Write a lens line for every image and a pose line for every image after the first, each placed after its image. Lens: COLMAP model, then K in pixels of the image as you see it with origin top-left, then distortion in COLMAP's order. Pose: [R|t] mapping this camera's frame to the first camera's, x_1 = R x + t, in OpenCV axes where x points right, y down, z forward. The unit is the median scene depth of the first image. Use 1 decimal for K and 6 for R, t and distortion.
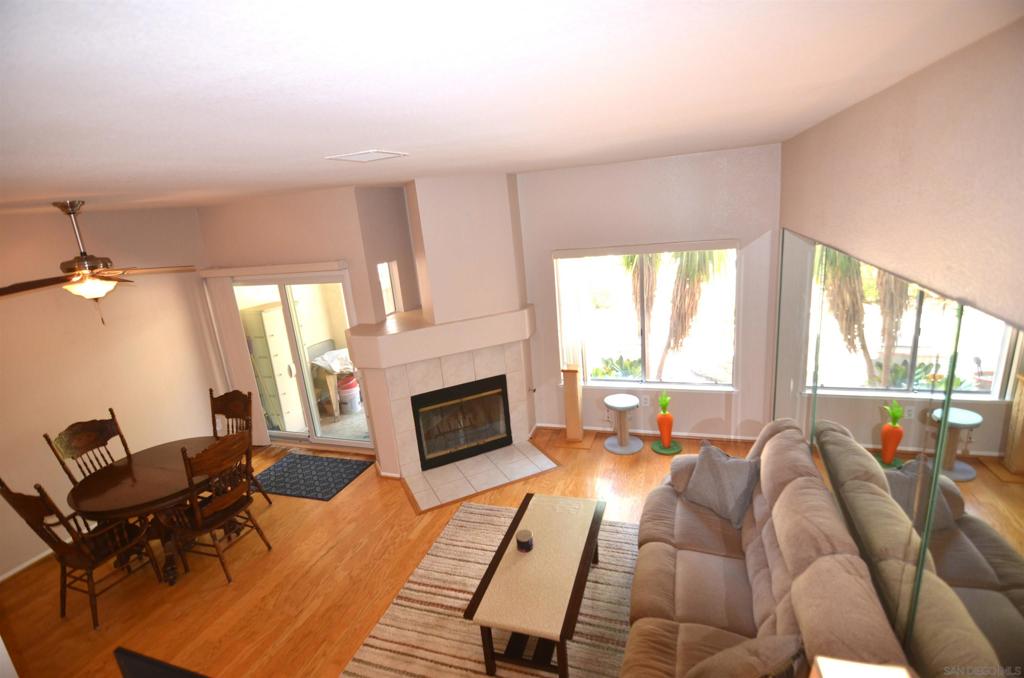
lens RADIAL K [[493.8, 0, 512.0], [0, 493.8, 339.0], [0, 0, 1]] dist [-0.005260, -0.011152]
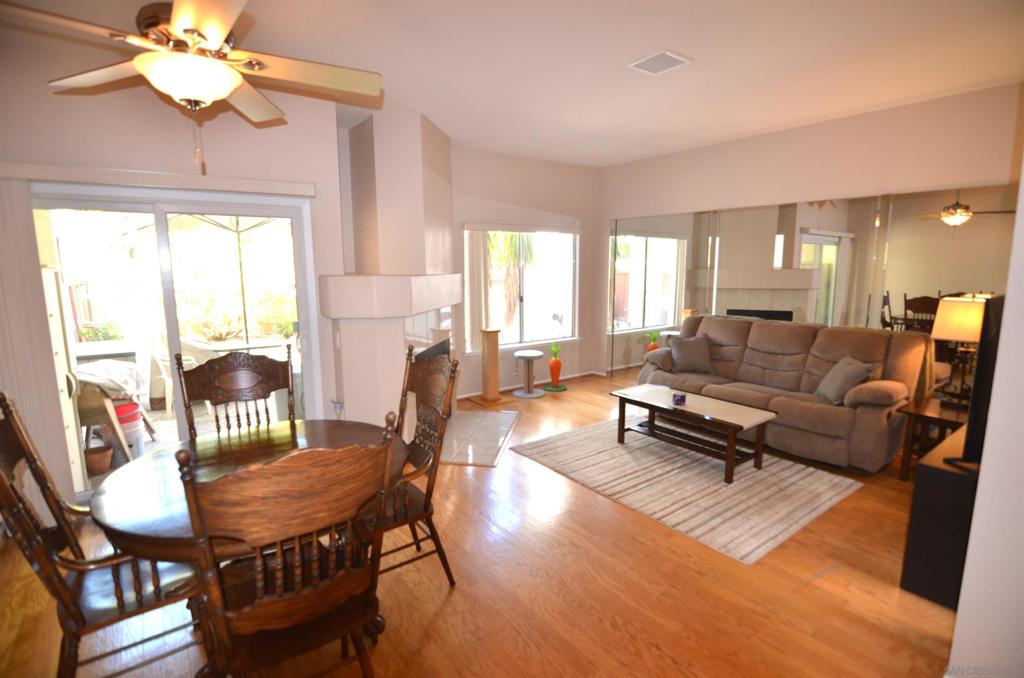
lens RADIAL K [[493.8, 0, 512.0], [0, 493.8, 339.0], [0, 0, 1]] dist [-0.005260, -0.011152]
pose [[0.564976, -0.037379, 0.824260, -0.893381], [0.167382, 0.983394, -0.070134, 0.192852], [-0.807951, 0.177590, 0.561851, 0.422061]]
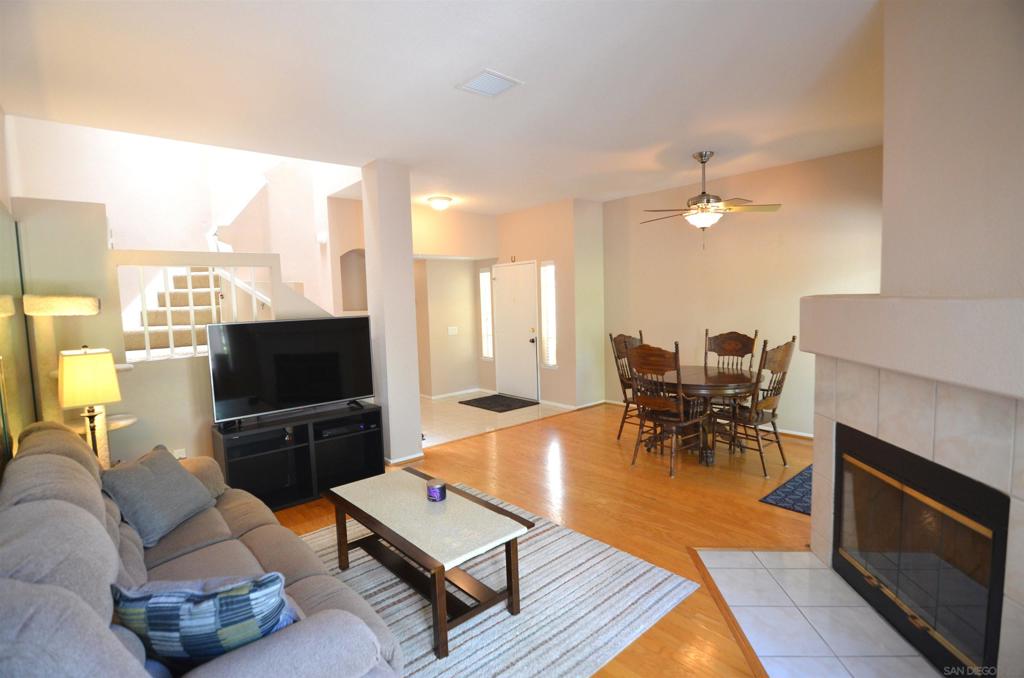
lens RADIAL K [[493.8, 0, 512.0], [0, 493.8, 339.0], [0, 0, 1]] dist [-0.005260, -0.011152]
pose [[-0.481801, 0.174894, -0.858650, 0.463728], [-0.149351, 0.949154, 0.277131, -0.075025], [0.863459, 0.261762, -0.431182, 0.992788]]
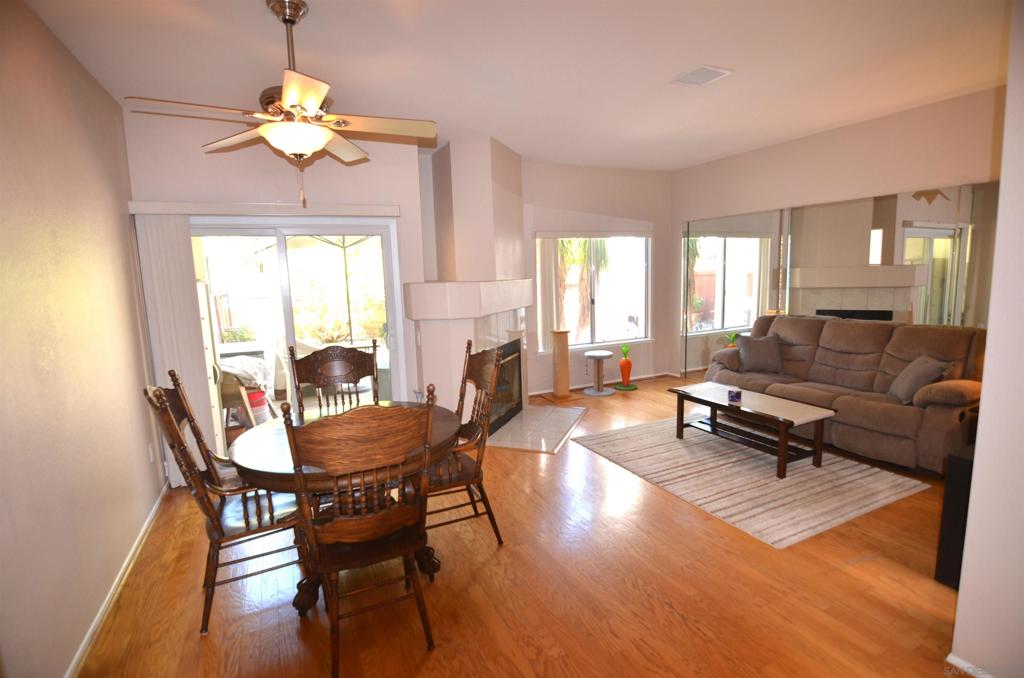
lens RADIAL K [[493.8, 0, 512.0], [0, 493.8, 339.0], [0, 0, 1]] dist [-0.005260, -0.011152]
pose [[0.711904, -0.029380, 0.701662, -0.922301], [0.150437, 0.982311, -0.111502, 0.224744], [-0.685975, 0.184935, 0.703731, 0.318103]]
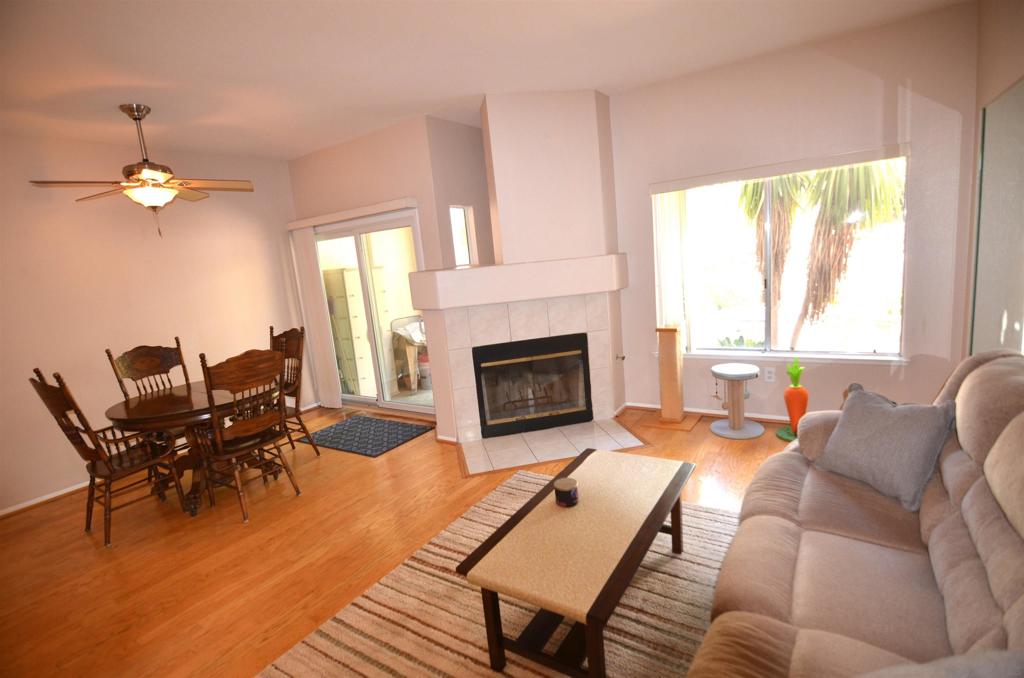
lens RADIAL K [[493.8, 0, 512.0], [0, 493.8, 339.0], [0, 0, 1]] dist [-0.005260, -0.011152]
pose [[0.969703, 0.038595, -0.241219, 0.078822], [-0.054150, 0.996836, -0.058191, 0.164092], [0.238210, 0.069490, 0.968725, 0.192972]]
